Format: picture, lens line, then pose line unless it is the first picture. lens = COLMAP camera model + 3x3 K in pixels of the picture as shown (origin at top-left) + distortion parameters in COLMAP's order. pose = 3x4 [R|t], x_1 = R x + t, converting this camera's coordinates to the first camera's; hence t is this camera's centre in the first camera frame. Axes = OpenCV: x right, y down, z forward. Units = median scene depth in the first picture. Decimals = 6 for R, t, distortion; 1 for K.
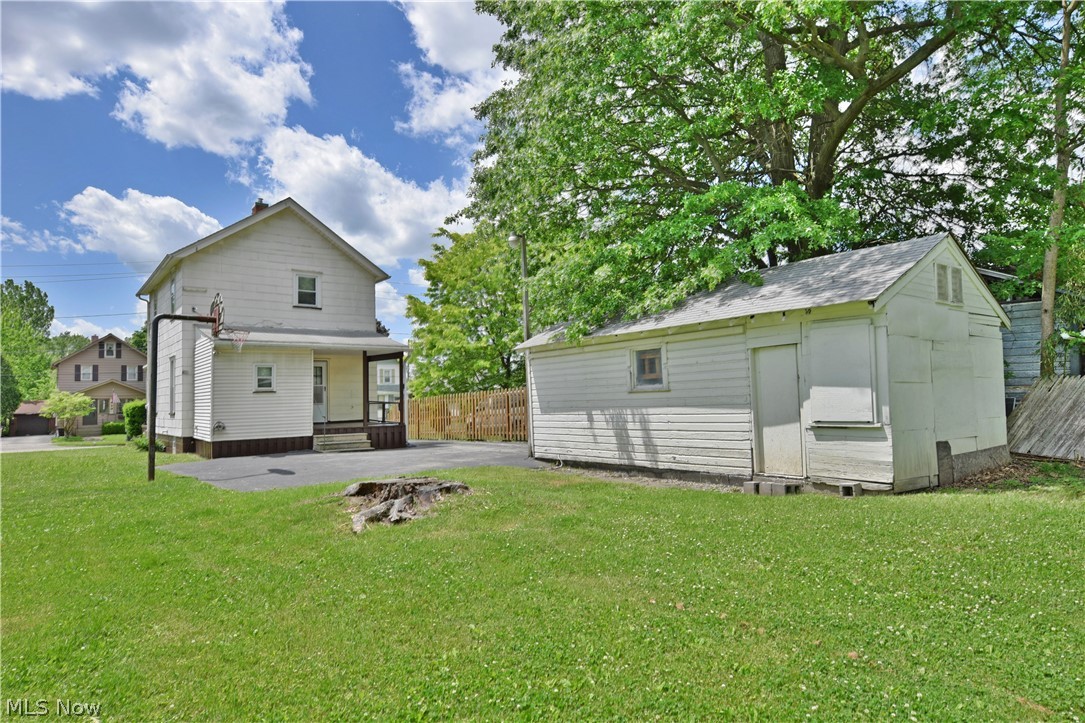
lens RADIAL K [[668.4, 0, 548.8], [0, 668.4, 364.1], [0, 0, 1]] dist [-0.014790, -0.004335]
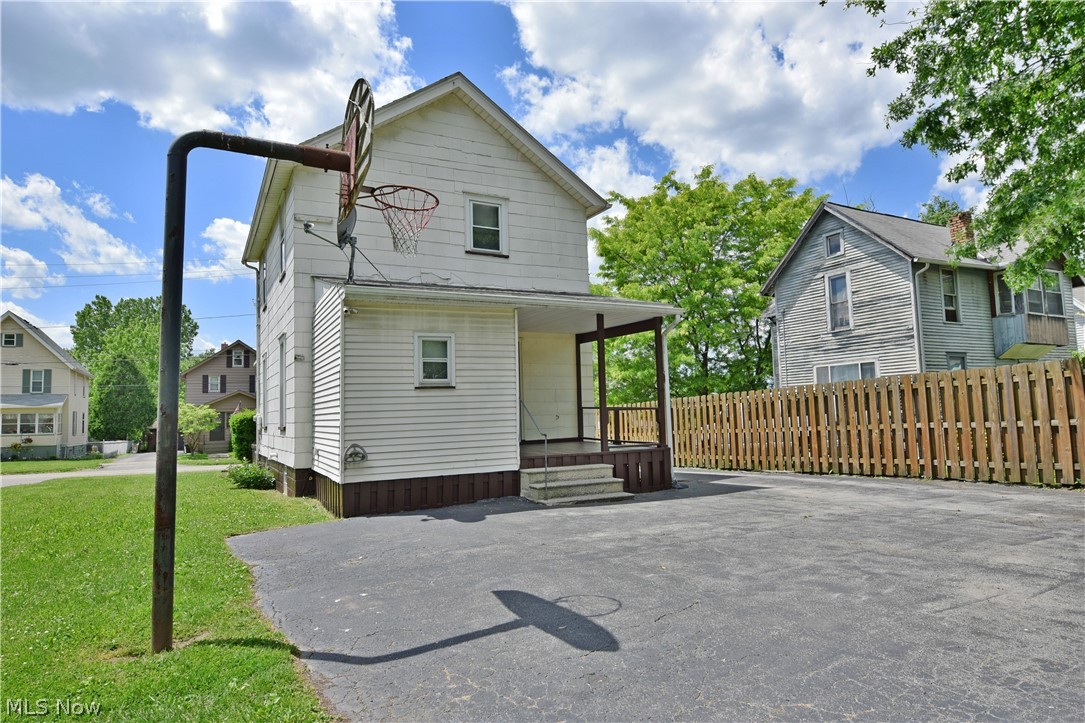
lens RADIAL K [[668.4, 0, 533.4], [0, 668.4, 361.3], [0, 0, 1]] dist [-0.014790, -0.004335]
pose [[0.981921, -0.018307, -0.188402, -0.218654], [0.013433, 0.999542, -0.027115, 0.032261], [0.188812, 0.024094, 0.981718, 0.432758]]
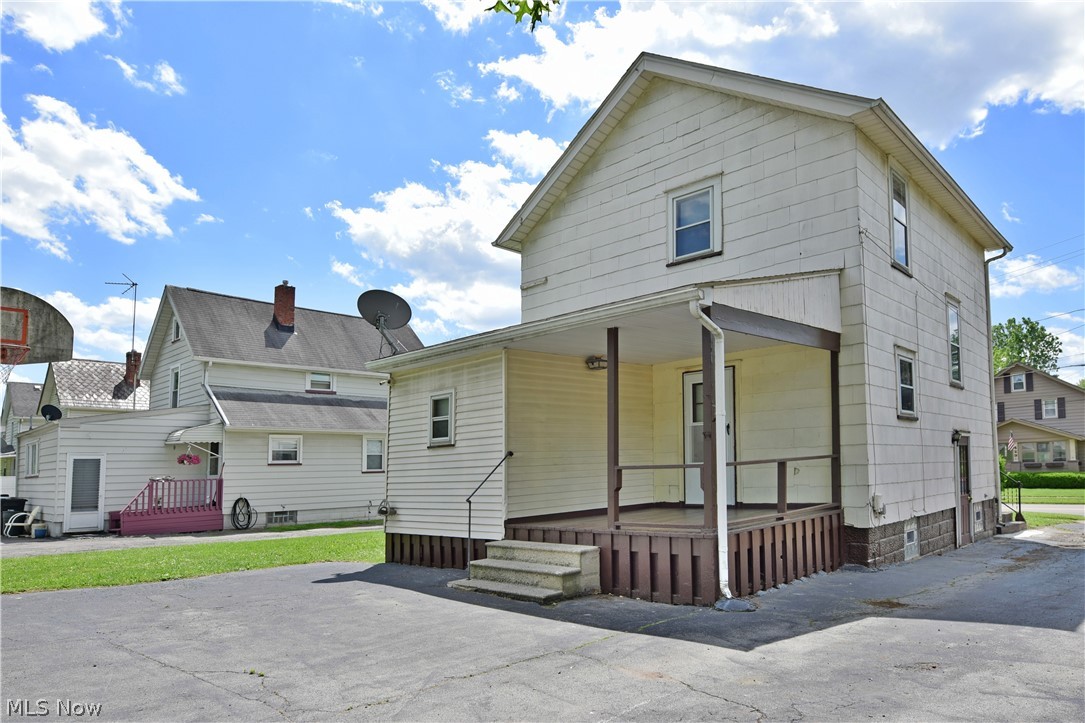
lens RADIAL K [[668.4, 0, 591.2], [0, 668.4, 410.9], [0, 0, 1]] dist [-0.014790, -0.004335]
pose [[0.169437, -0.065332, -0.983373, 0.087539], [0.074542, 0.995792, -0.053313, 0.044522], [0.982718, -0.064269, 0.173593, 0.886963]]
